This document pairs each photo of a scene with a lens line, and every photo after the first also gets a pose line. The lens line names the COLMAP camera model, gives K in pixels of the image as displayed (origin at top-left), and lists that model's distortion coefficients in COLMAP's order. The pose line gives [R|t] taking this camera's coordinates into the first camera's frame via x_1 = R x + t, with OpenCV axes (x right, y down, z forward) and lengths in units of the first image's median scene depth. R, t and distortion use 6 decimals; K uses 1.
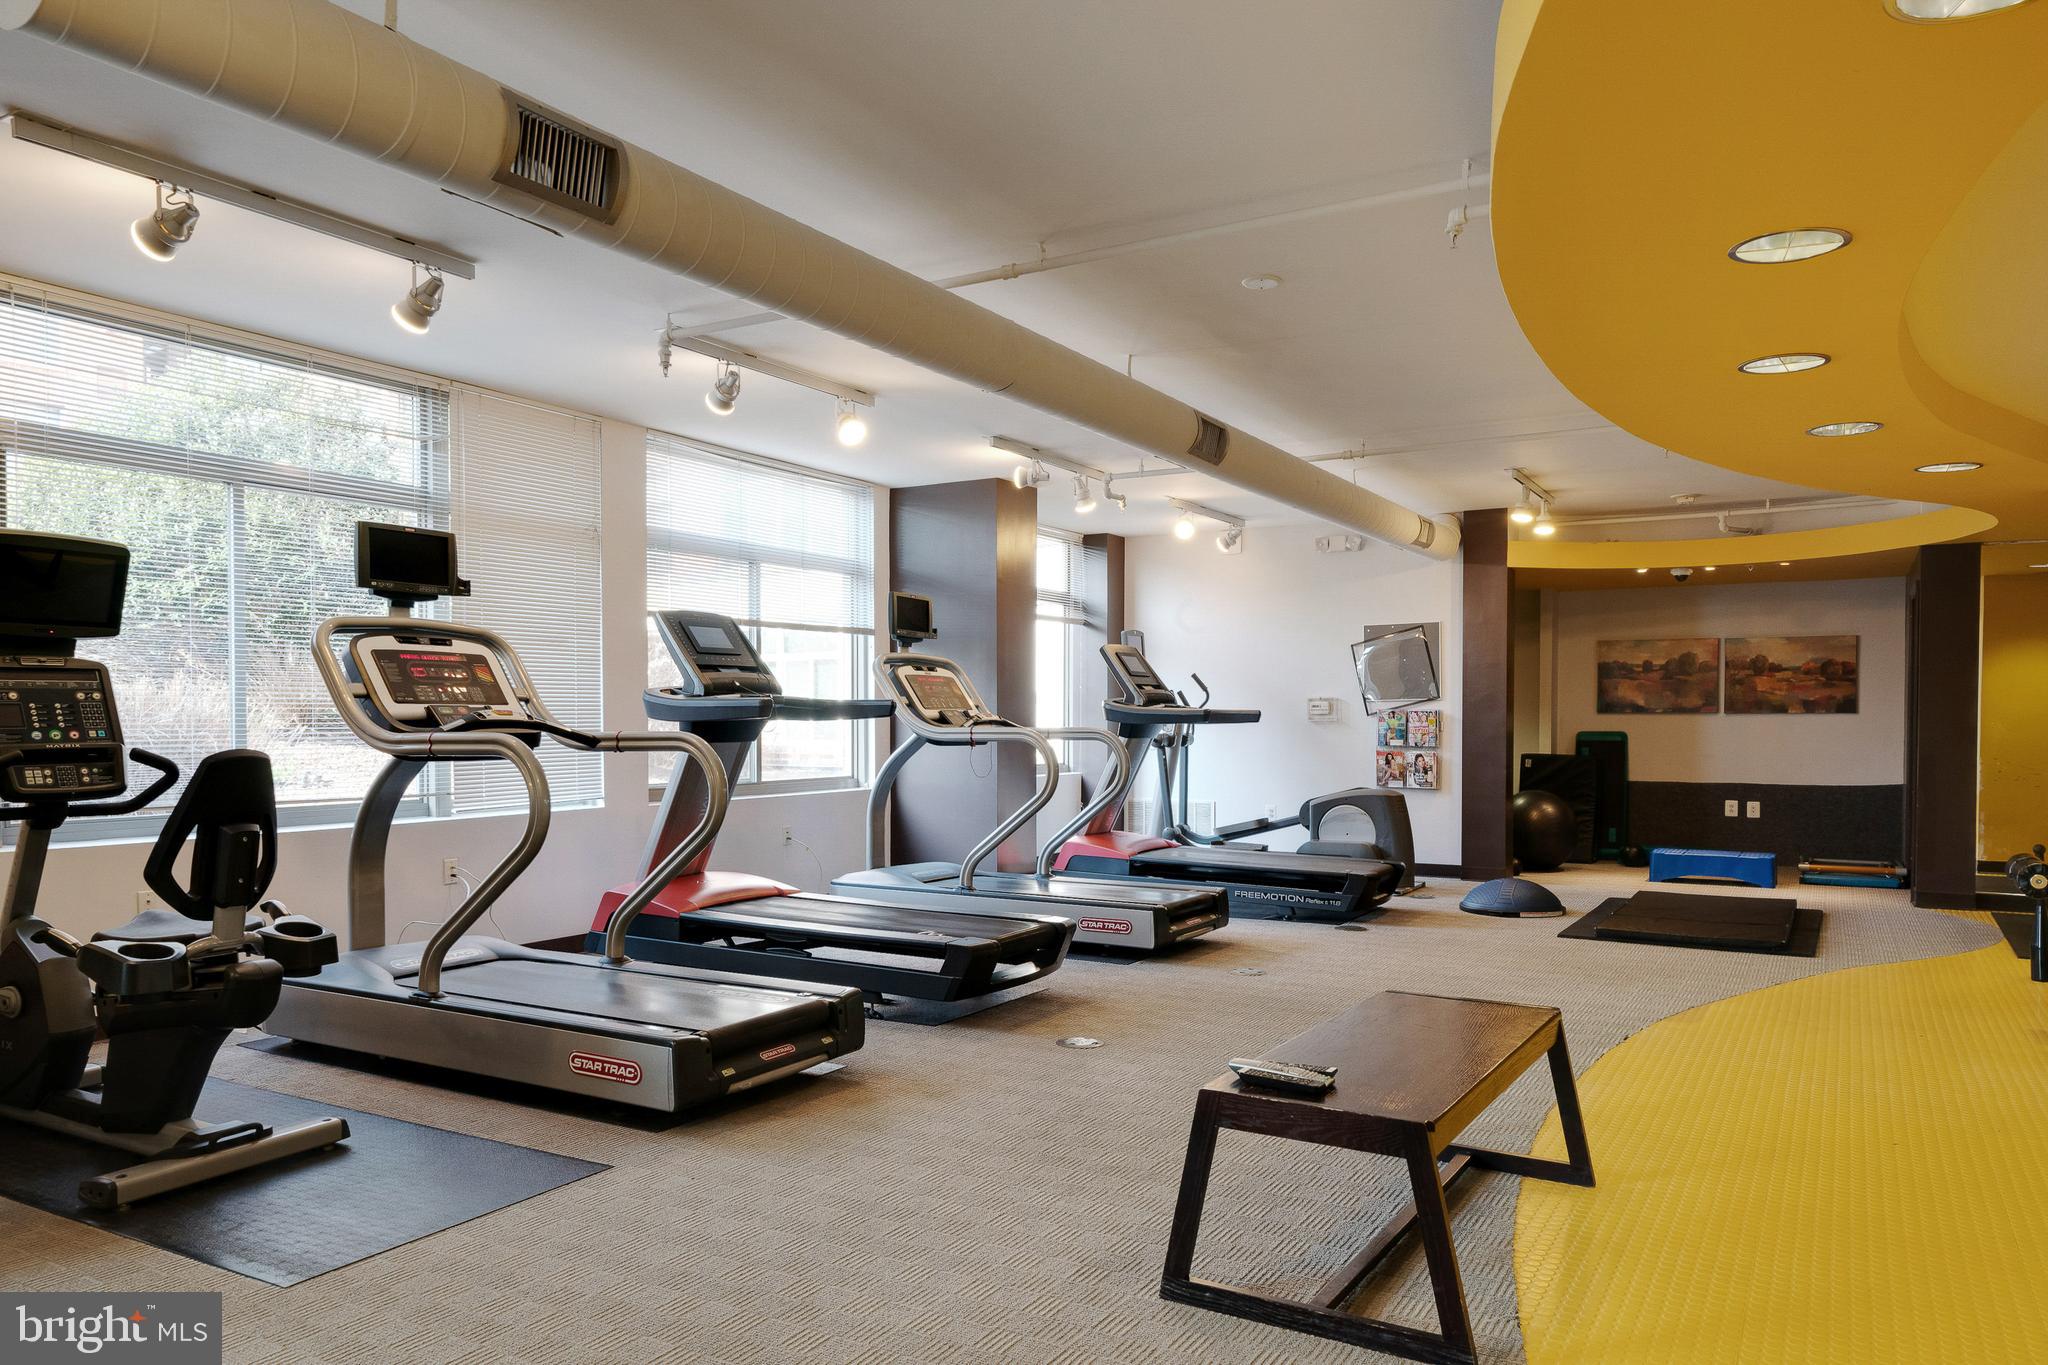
lens RADIAL K [[1353.8, 0, 1024.0], [0, 1353.8, 682.5], [0, 0, 1]] dist [0.002980, 0.000733]
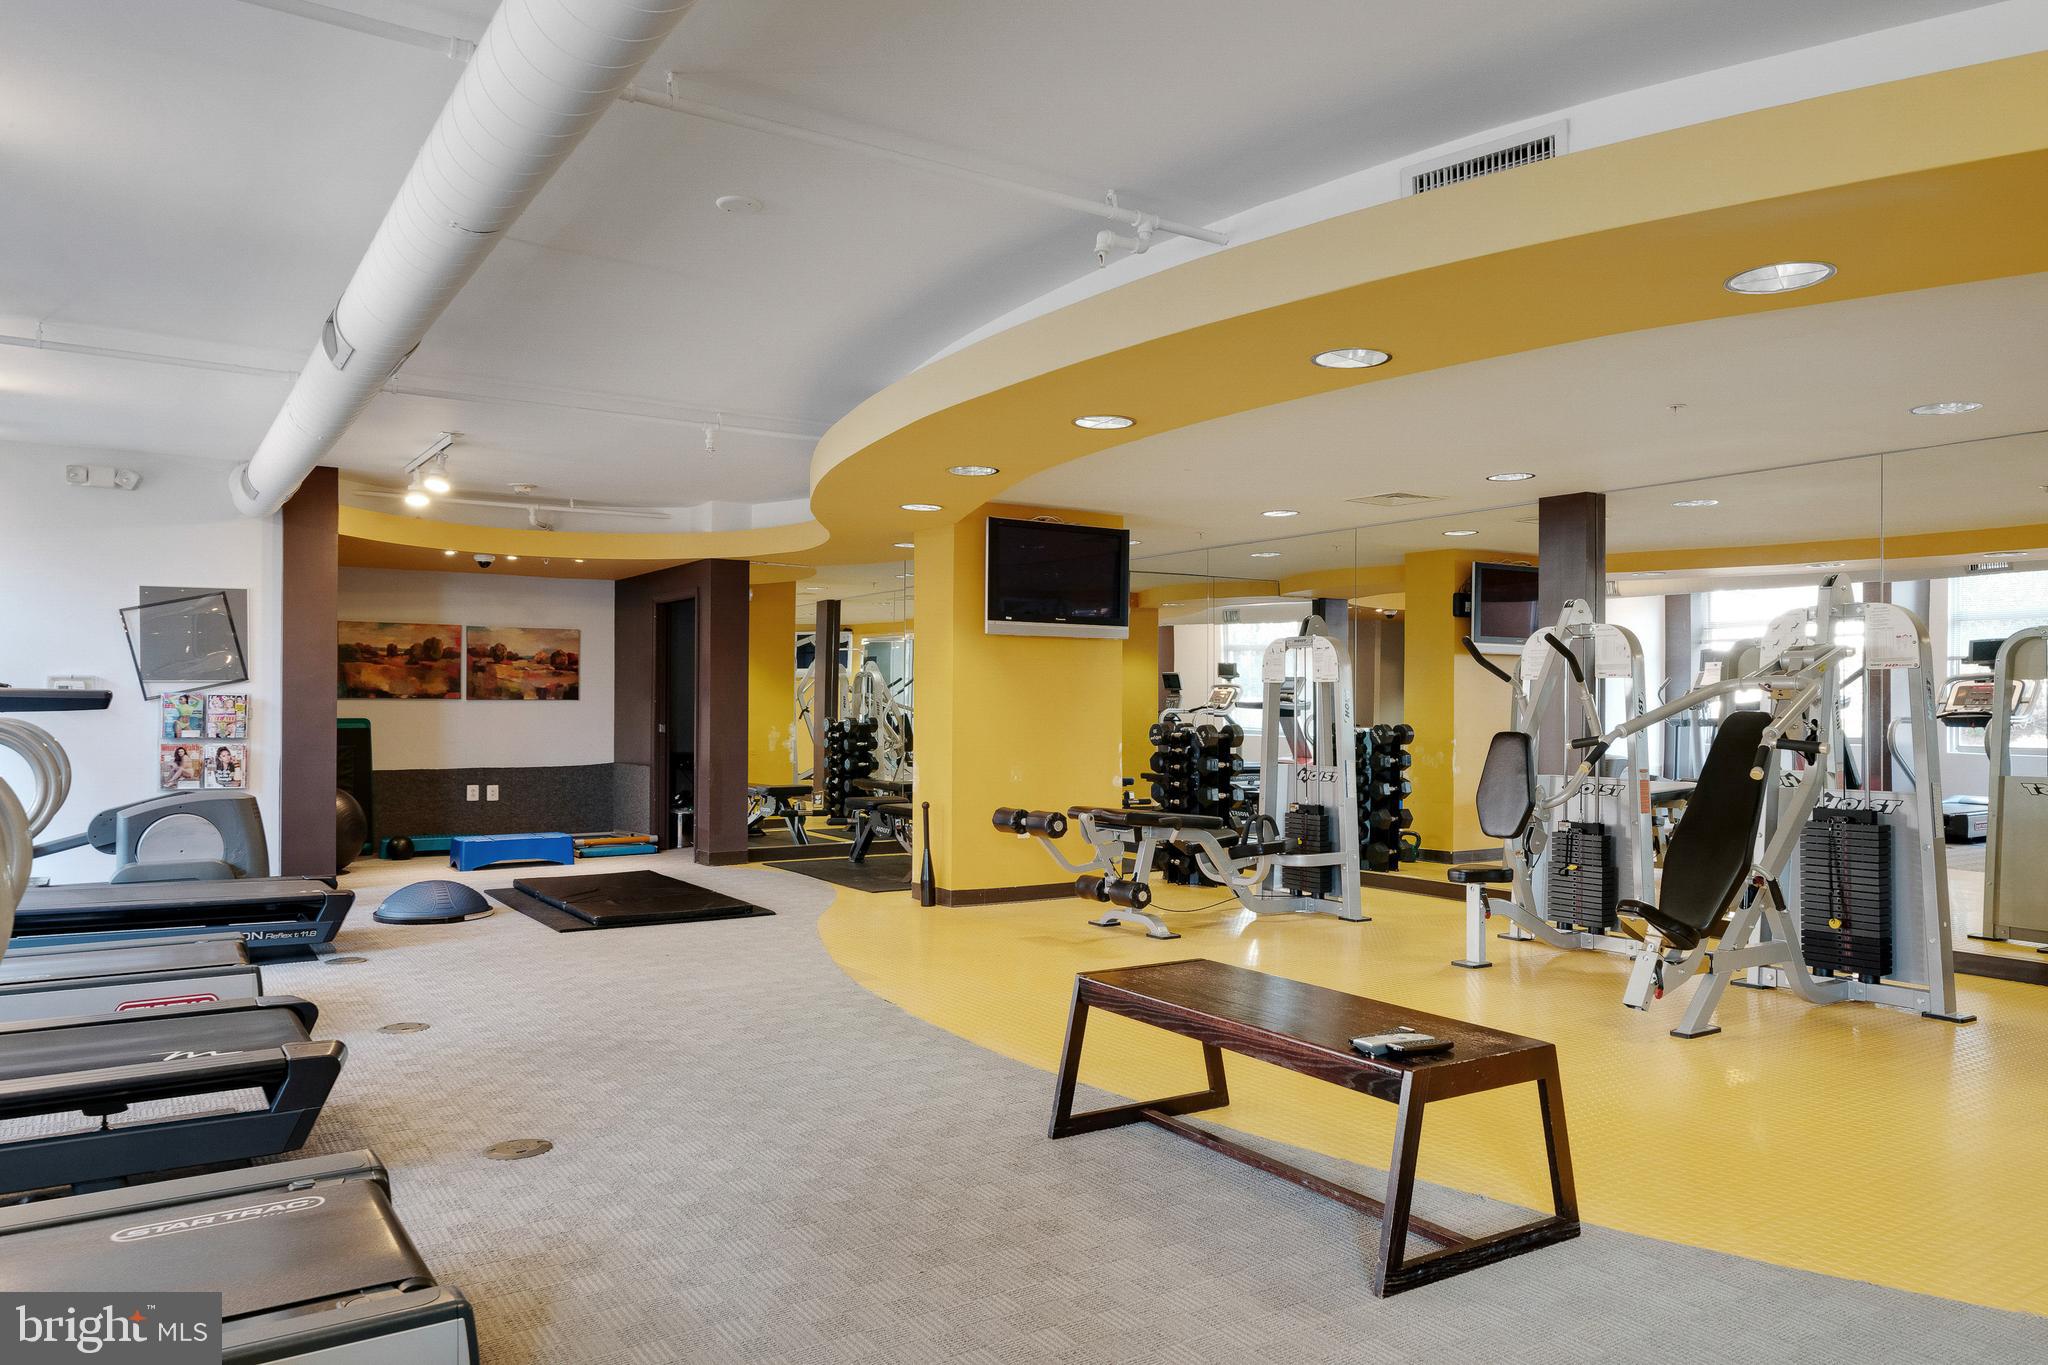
lens RADIAL K [[1353.8, 0, 1024.0], [0, 1353.8, 682.5], [0, 0, 1]] dist [0.002980, 0.000733]
pose [[0.469121, 0.016958, 0.882971, -0.200400], [-0.027561, 0.999610, -0.004556, 0.003371], [-0.882704, -0.022198, 0.469405, 0.171026]]
